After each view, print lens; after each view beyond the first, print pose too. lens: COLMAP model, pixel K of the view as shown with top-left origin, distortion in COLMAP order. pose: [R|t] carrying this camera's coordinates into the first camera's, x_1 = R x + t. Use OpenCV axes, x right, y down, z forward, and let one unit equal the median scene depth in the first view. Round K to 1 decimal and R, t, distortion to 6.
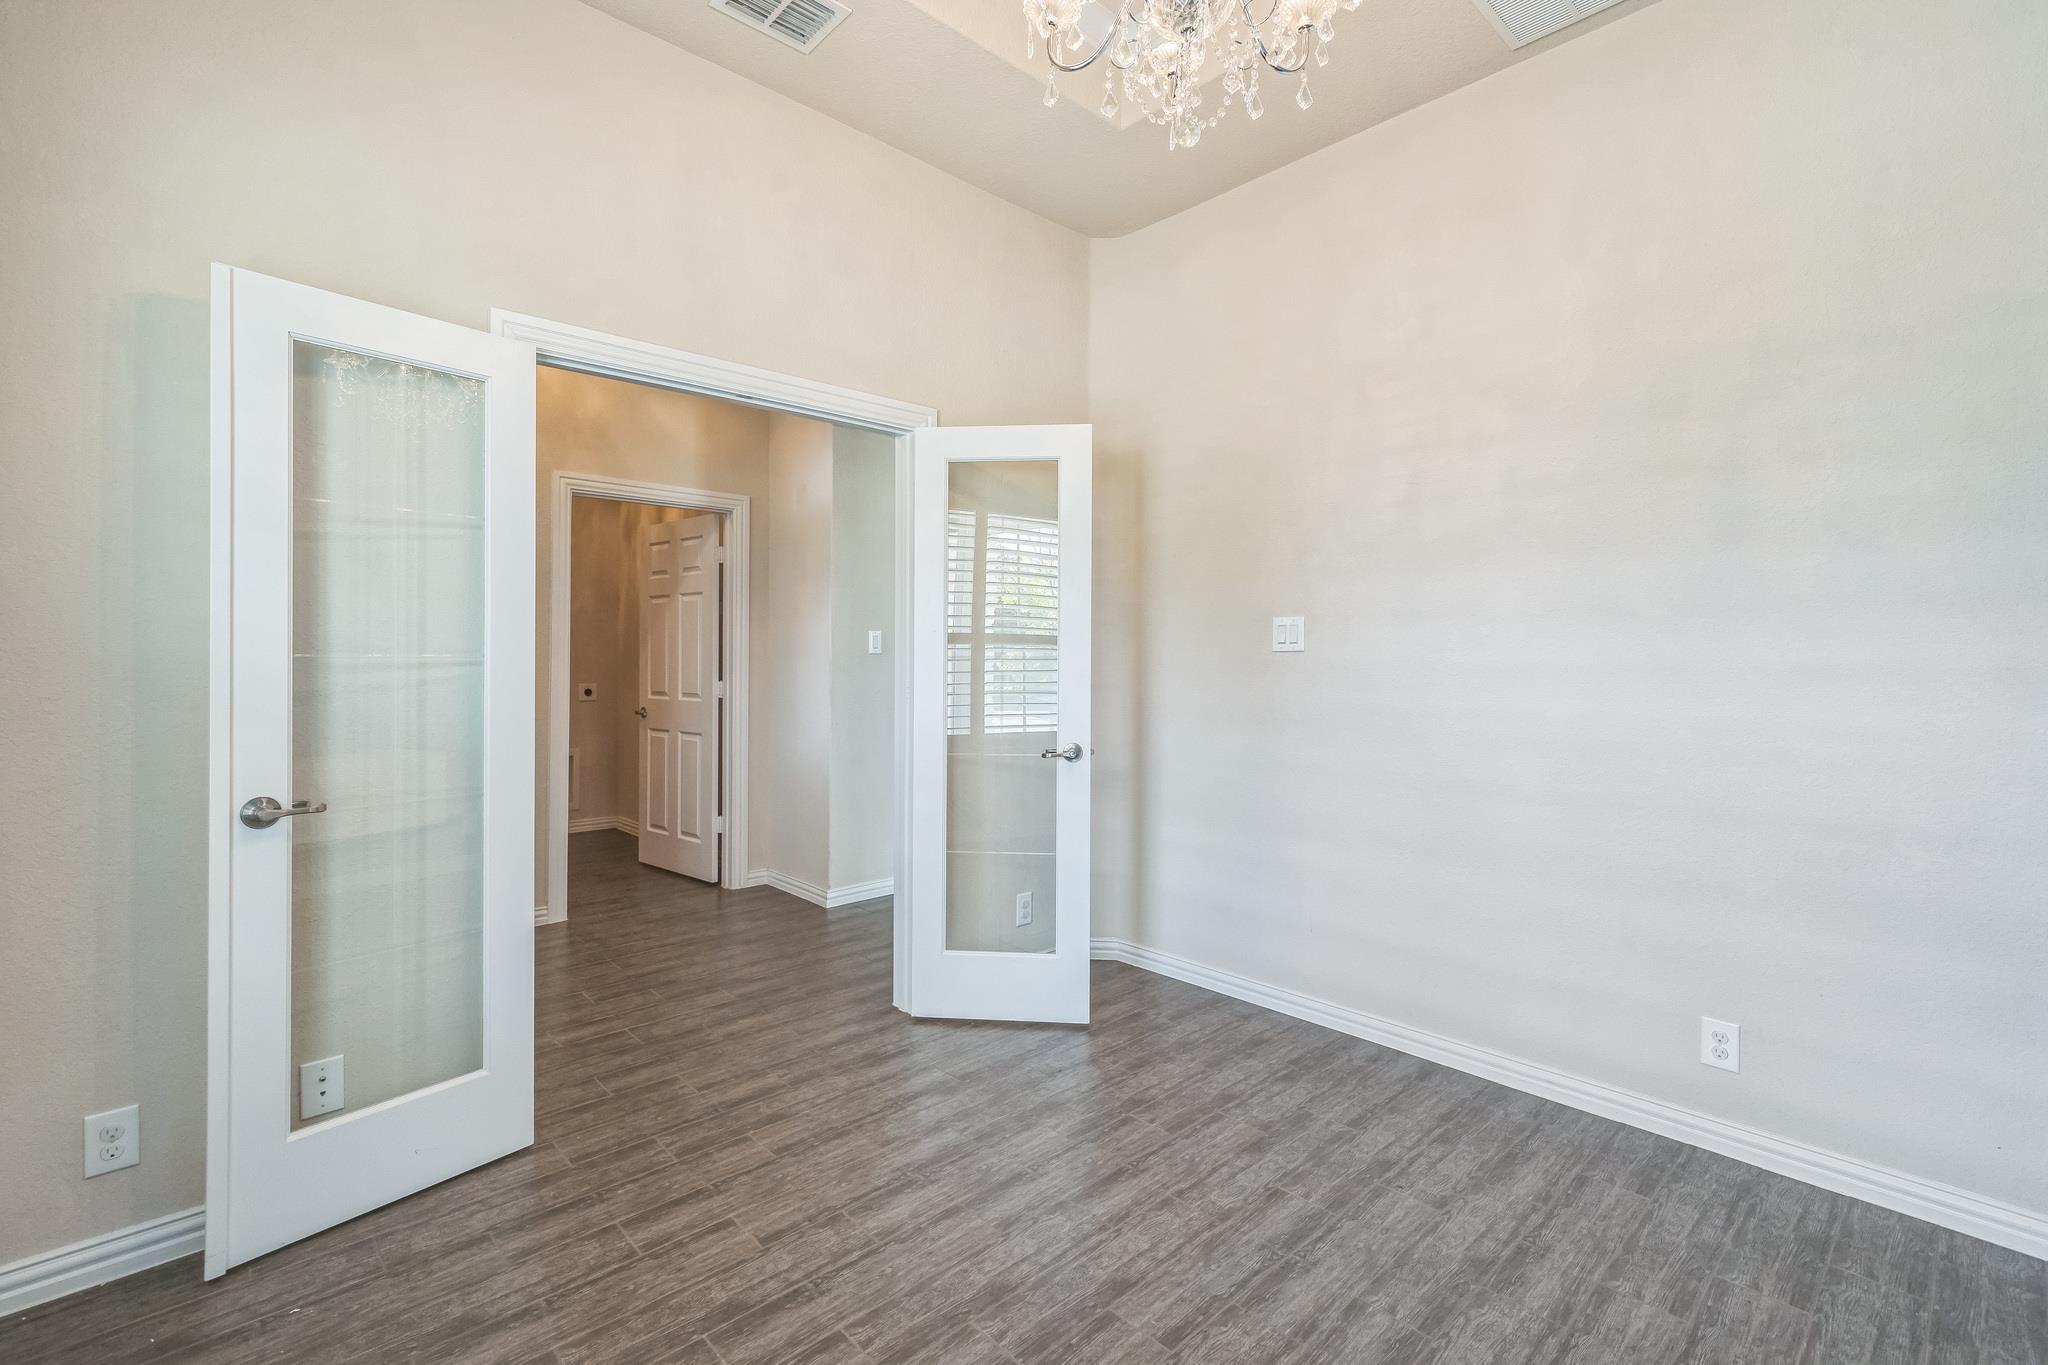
lens RADIAL K [[899.6, 0, 1035.9], [0, 899.6, 662.7], [0, 0, 1]] dist [0.002945, 0.001711]
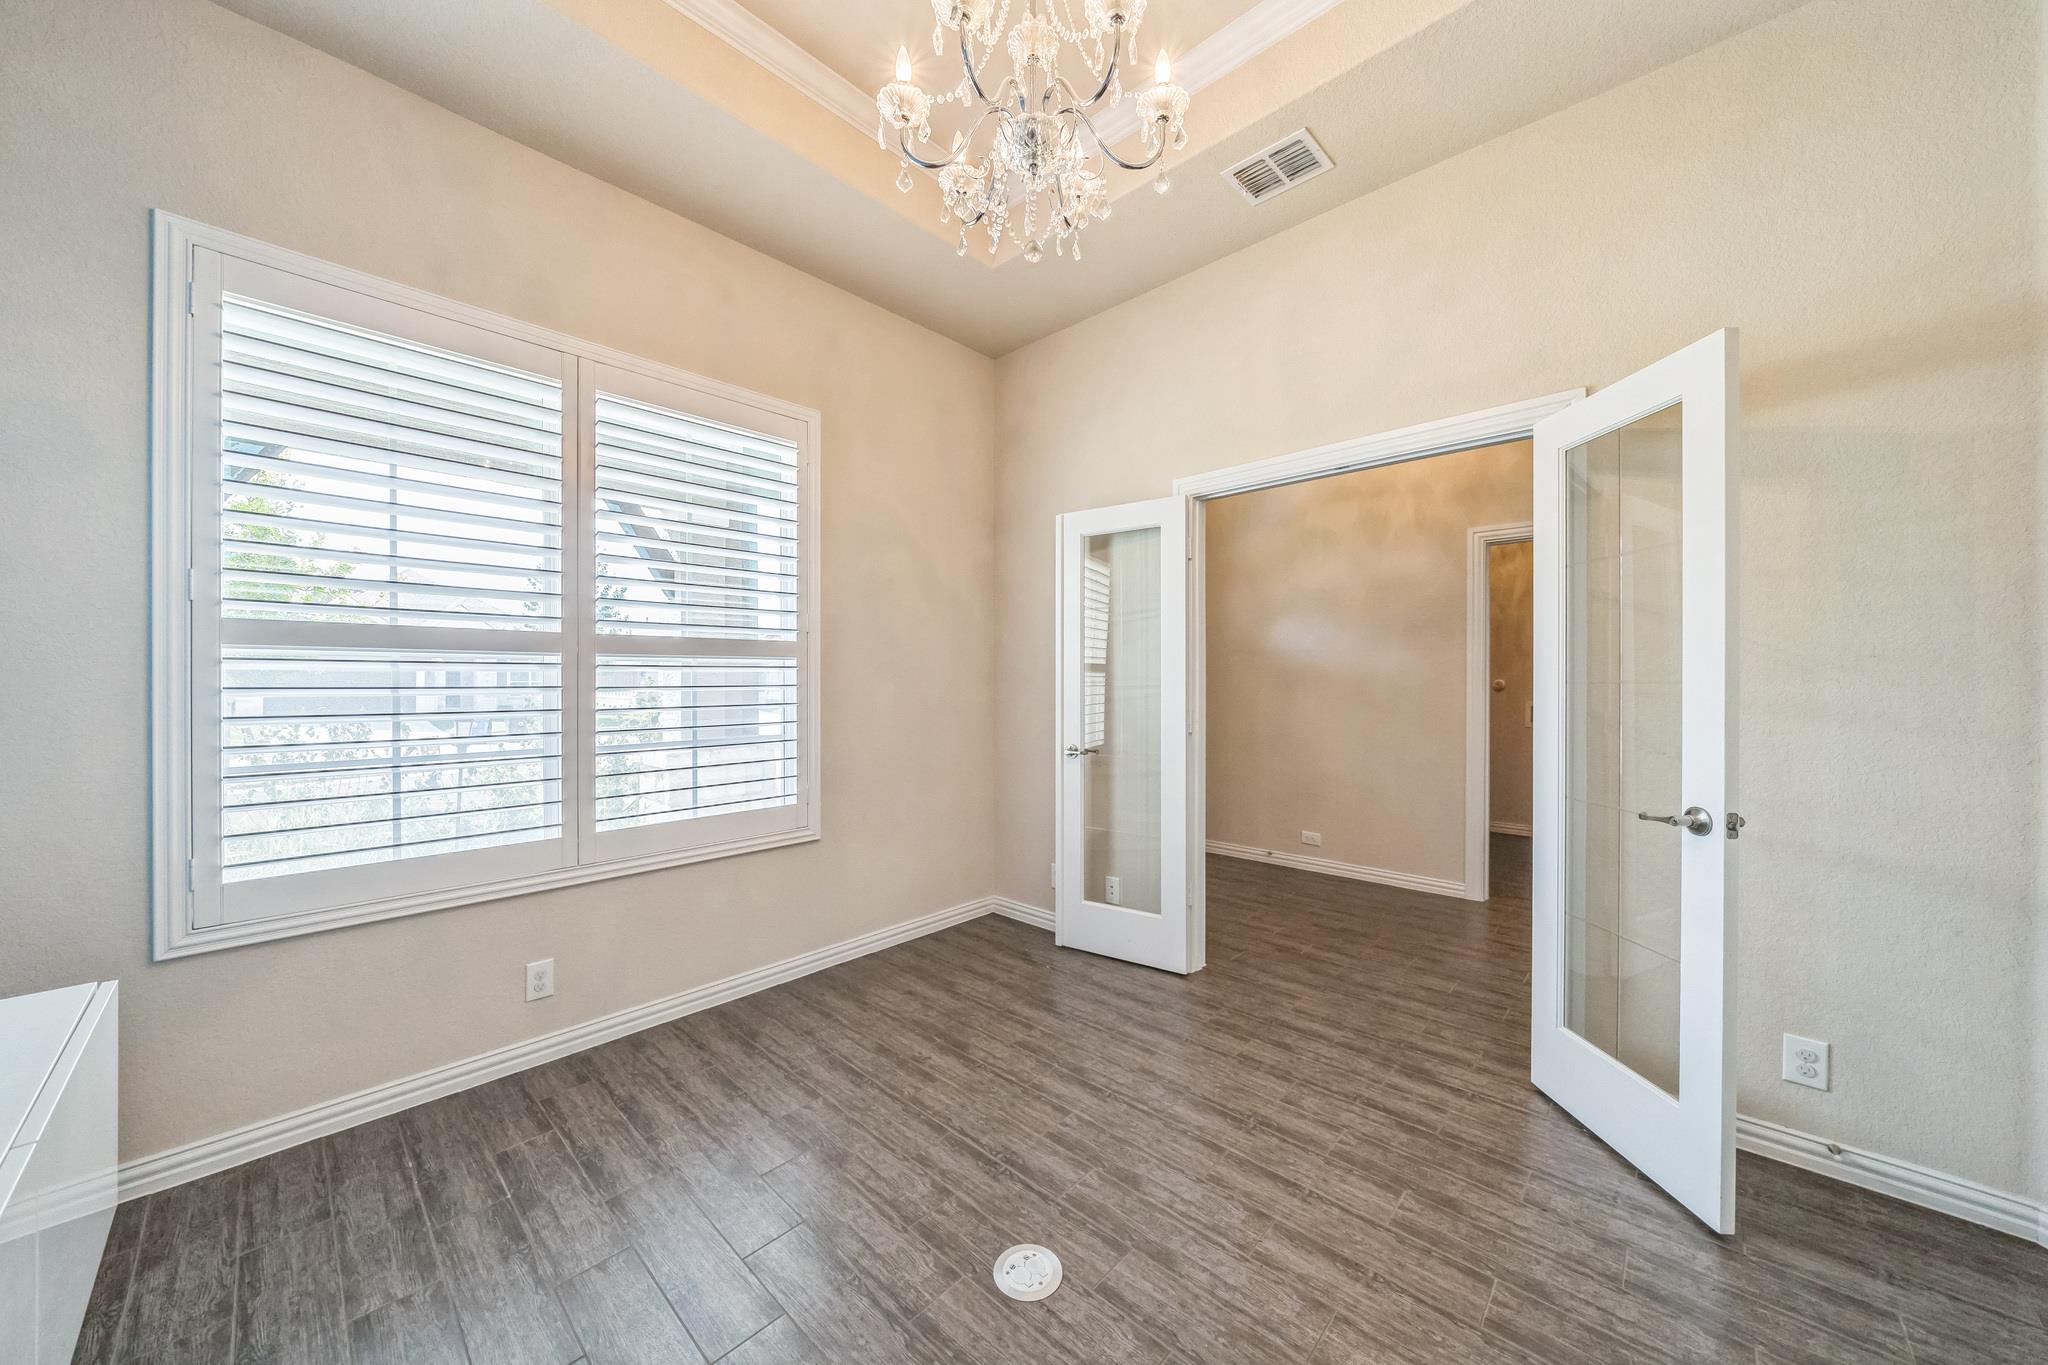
lens RADIAL K [[715.2, 0, 1006.5], [0, 715.2, 687.3], [0, 0, 1]] dist [-0.001612, 0.000554]
pose [[0.053720, 0.004285, -0.998547, 0.714595], [-0.005248, 0.999978, 0.004008, 0.000368], [0.998542, 0.005025, 0.053741, 0.577383]]
